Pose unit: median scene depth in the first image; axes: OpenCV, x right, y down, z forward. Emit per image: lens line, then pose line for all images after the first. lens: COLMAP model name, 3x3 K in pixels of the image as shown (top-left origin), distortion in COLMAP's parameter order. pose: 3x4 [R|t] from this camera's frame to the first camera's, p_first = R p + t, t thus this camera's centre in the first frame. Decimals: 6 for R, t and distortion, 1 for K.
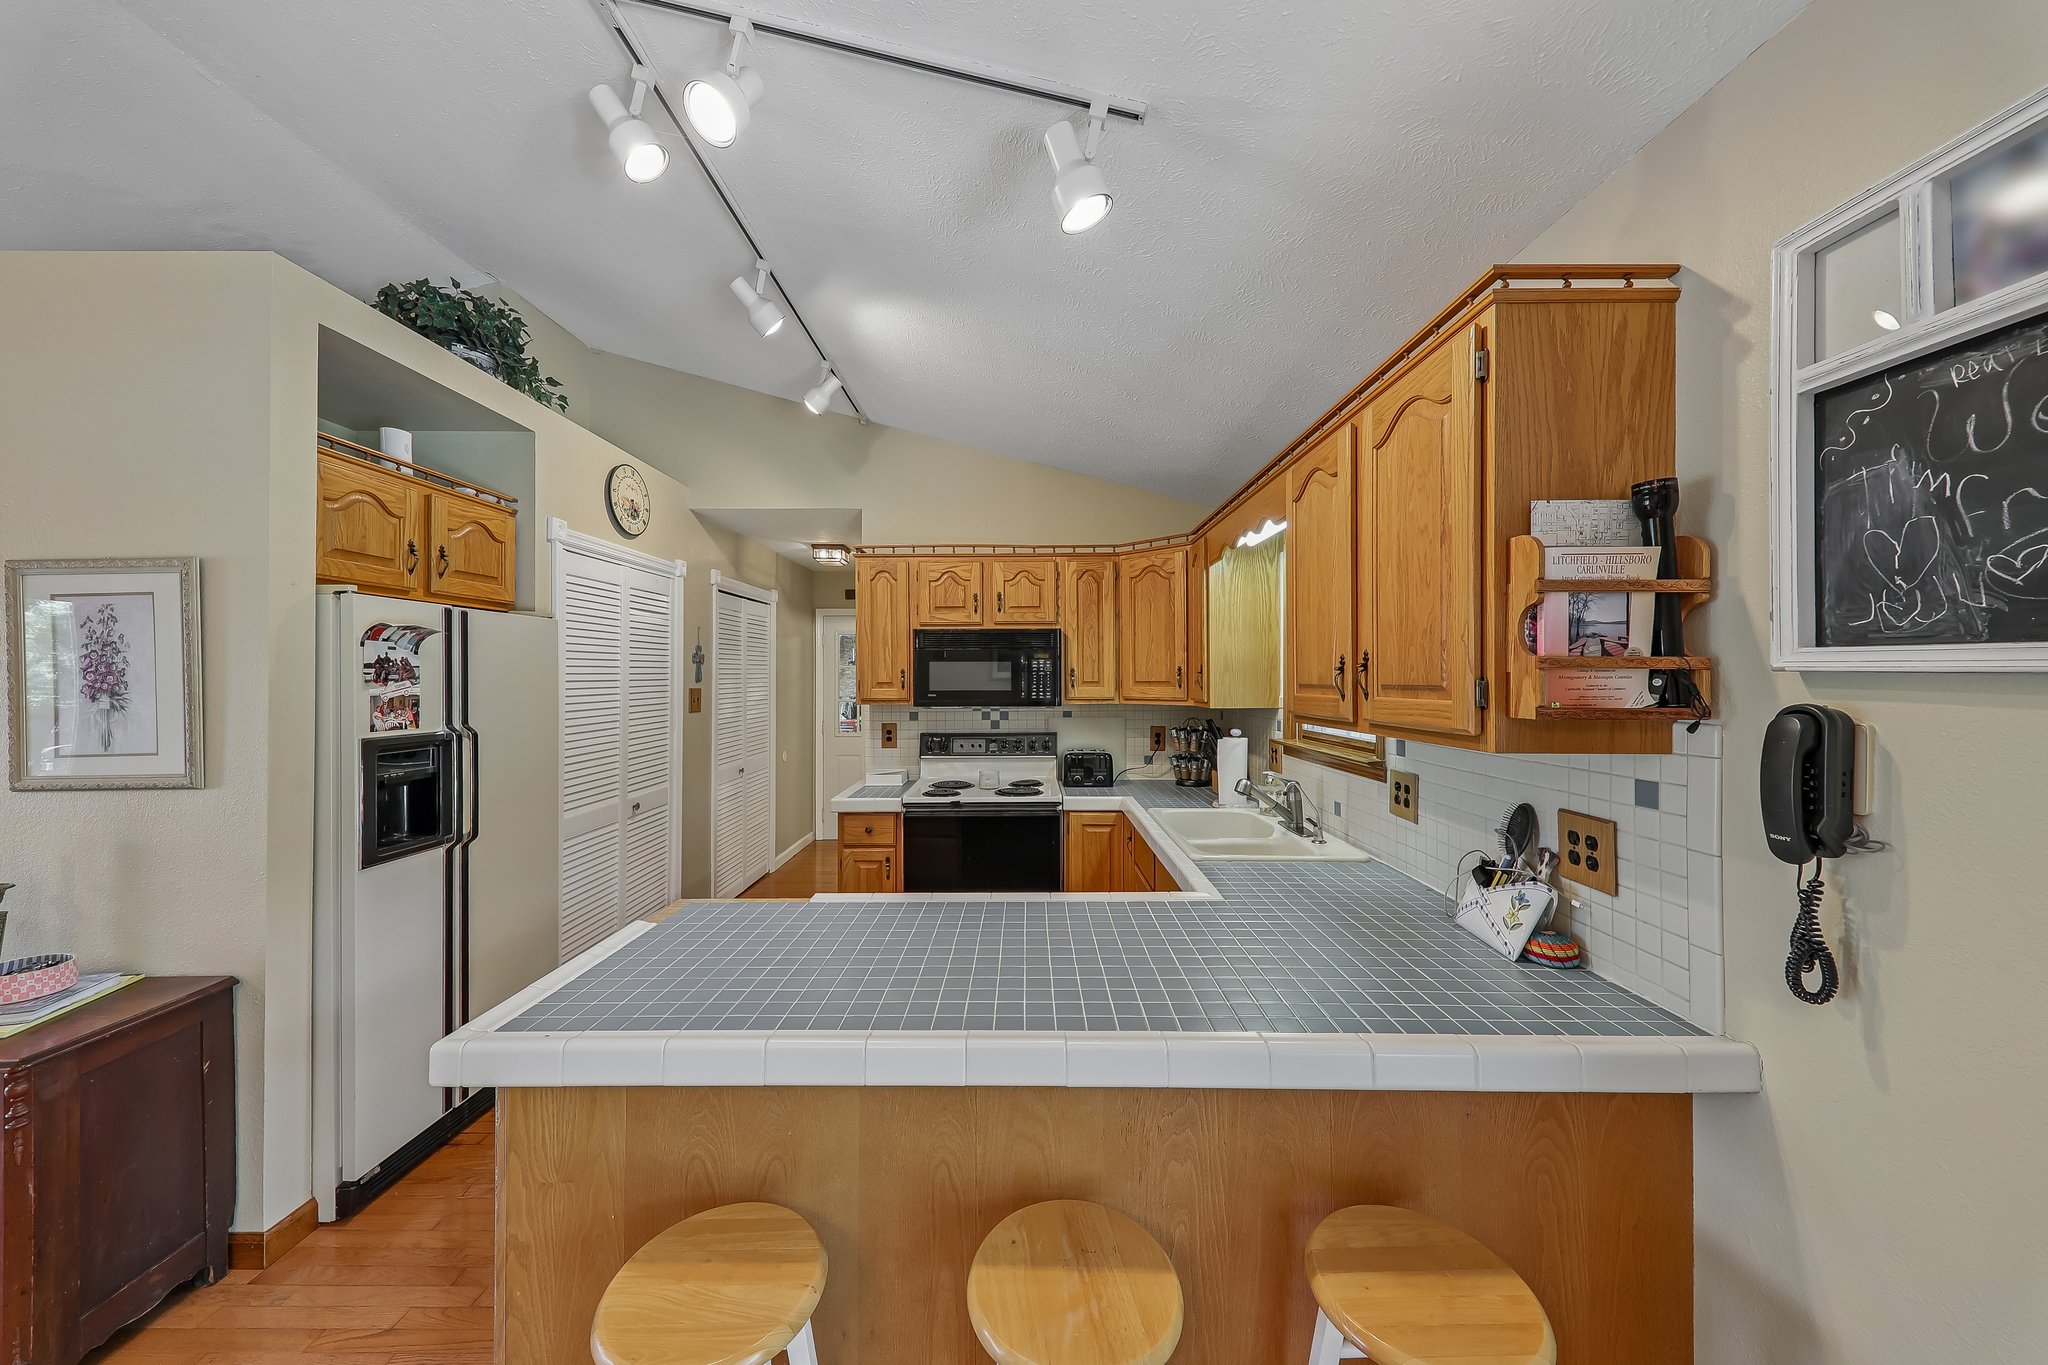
lens RADIAL K [[701.1, 0, 1020.9], [0, 701.1, 672.7], [0, 0, 1]] dist [0.024530, -0.006342]
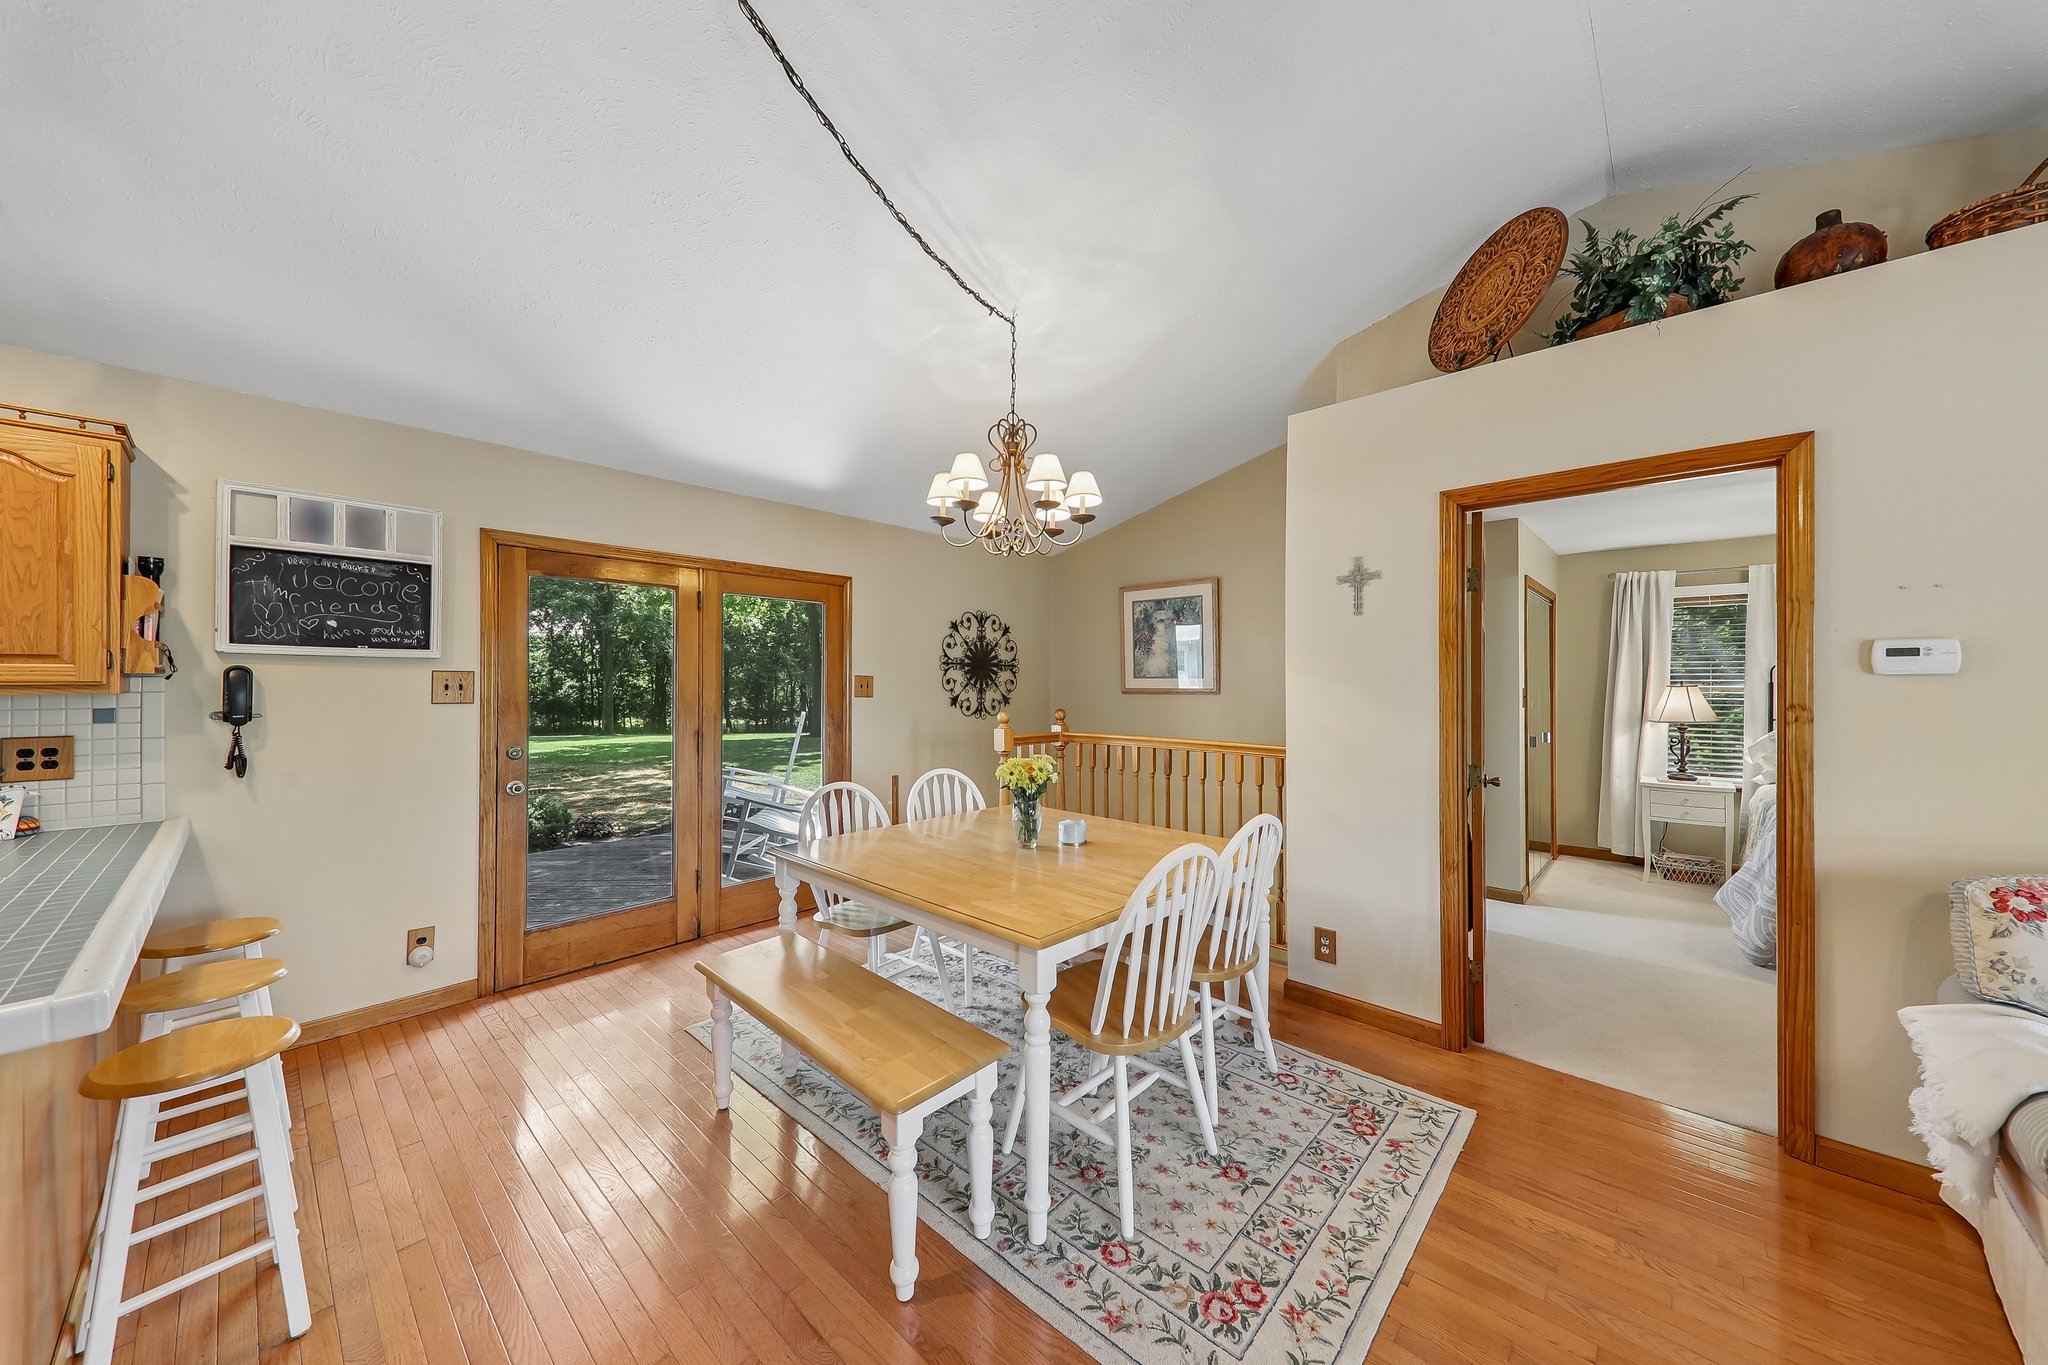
lens RADIAL K [[701.1, 0, 1018.5], [0, 701.1, 680.5], [0, 0, 1]] dist [0.024530, -0.006342]
pose [[-0.734617, -0.001476, 0.678480, -1.289032], [-0.007357, 0.999956, -0.005790, 0.043489], [-0.678442, -0.009245, -0.734596, 0.456296]]
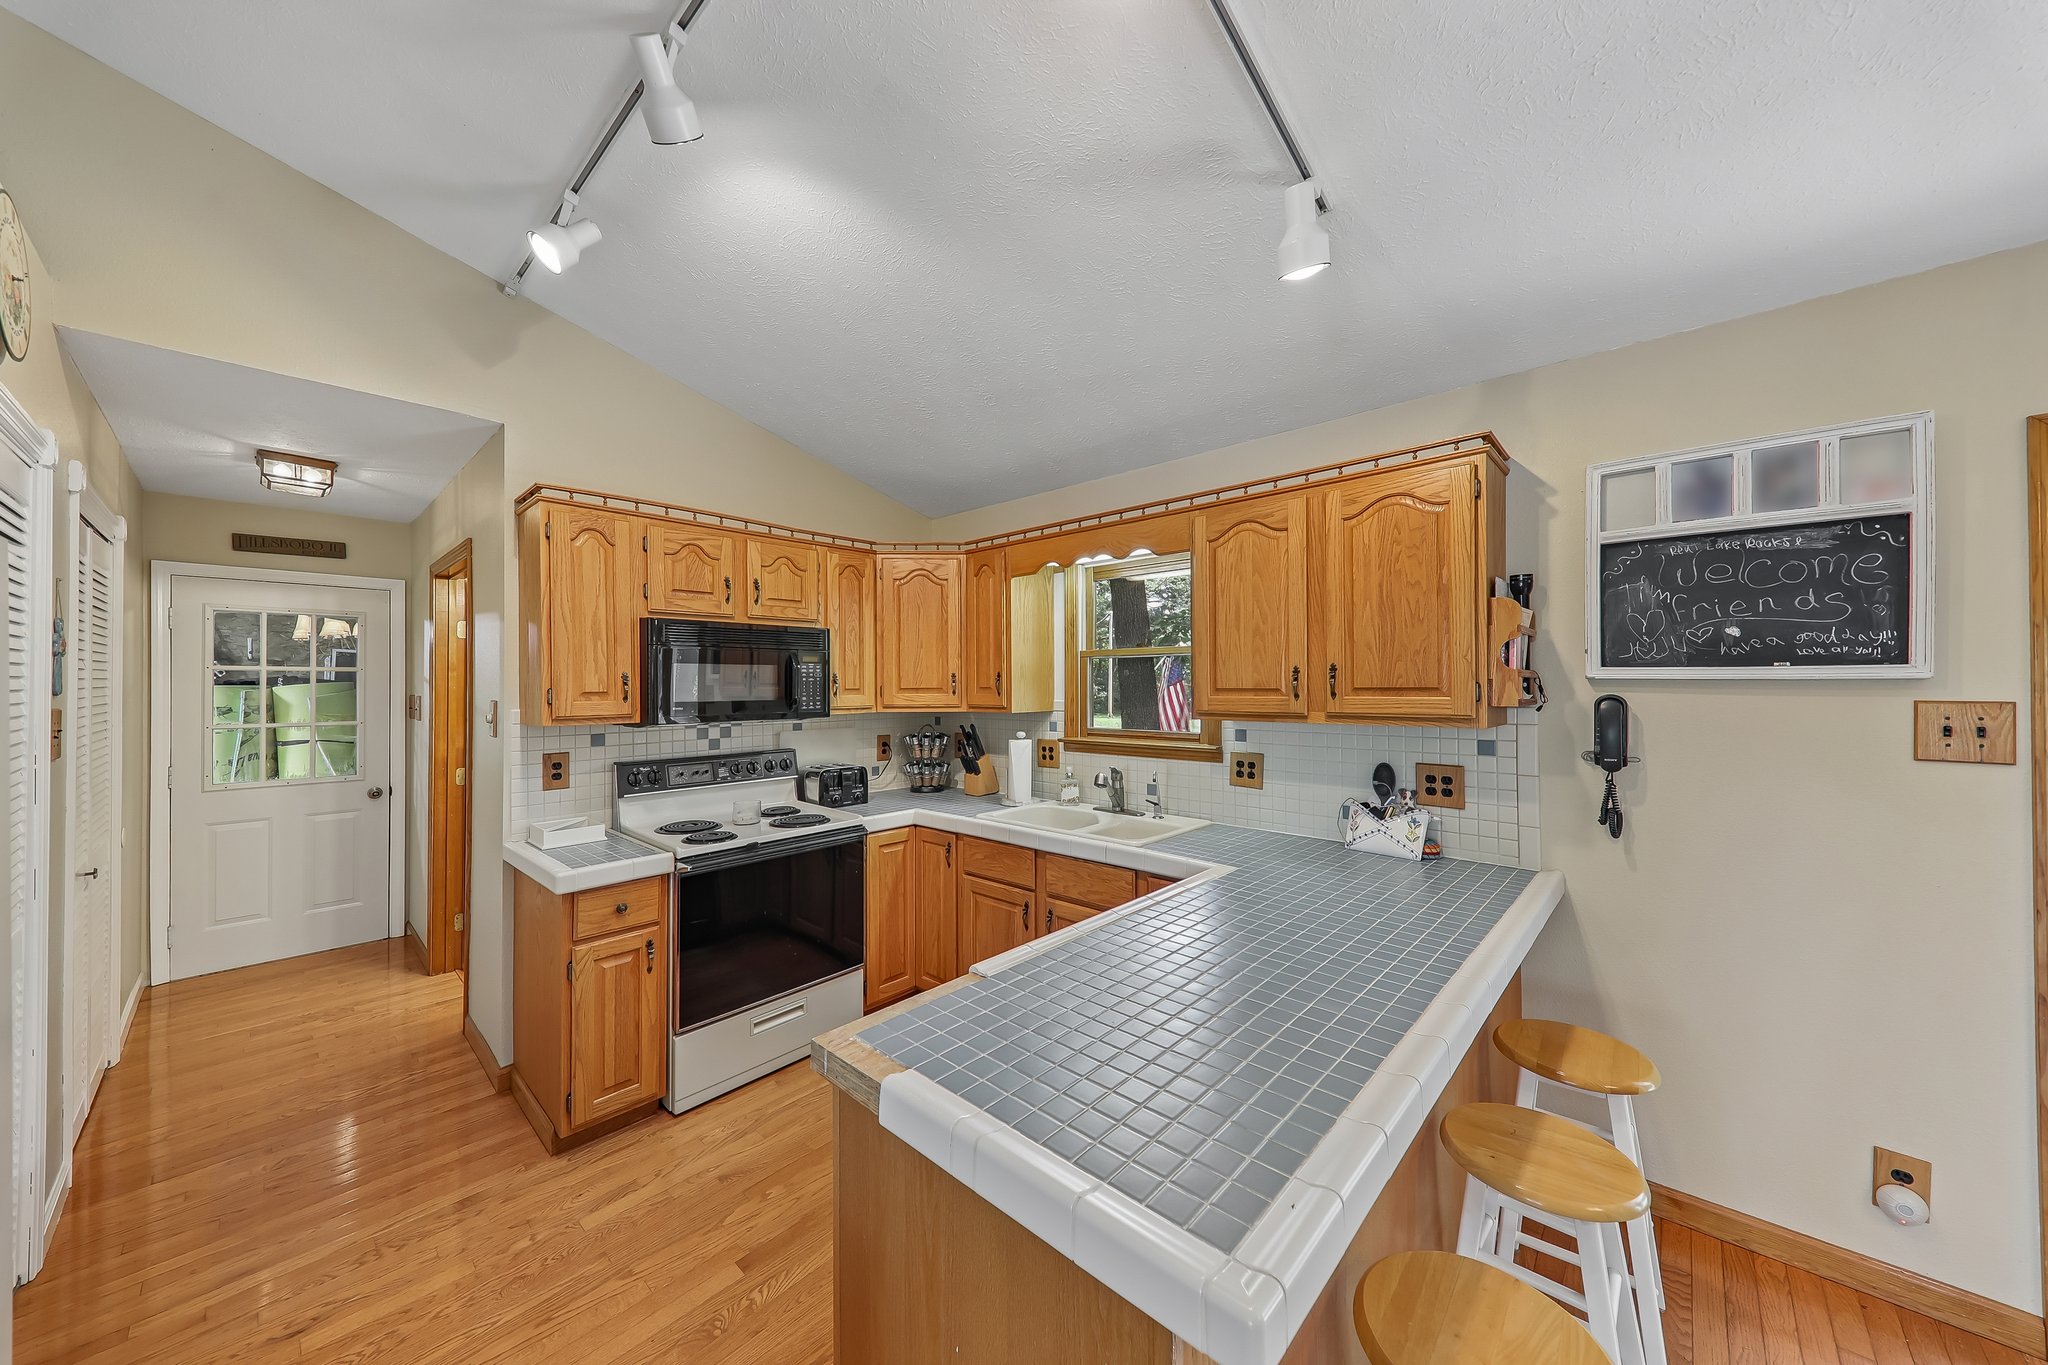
lens RADIAL K [[701.1, 0, 1018.0], [0, 701.1, 680.5], [0, 0, 1]] dist [0.024530, -0.006342]
pose [[0.680233, 0.002400, 0.732992, -0.731191], [-0.002167, 0.999997, -0.001263, 0.004467], [-0.732993, -0.000730, 0.680236, 0.397159]]
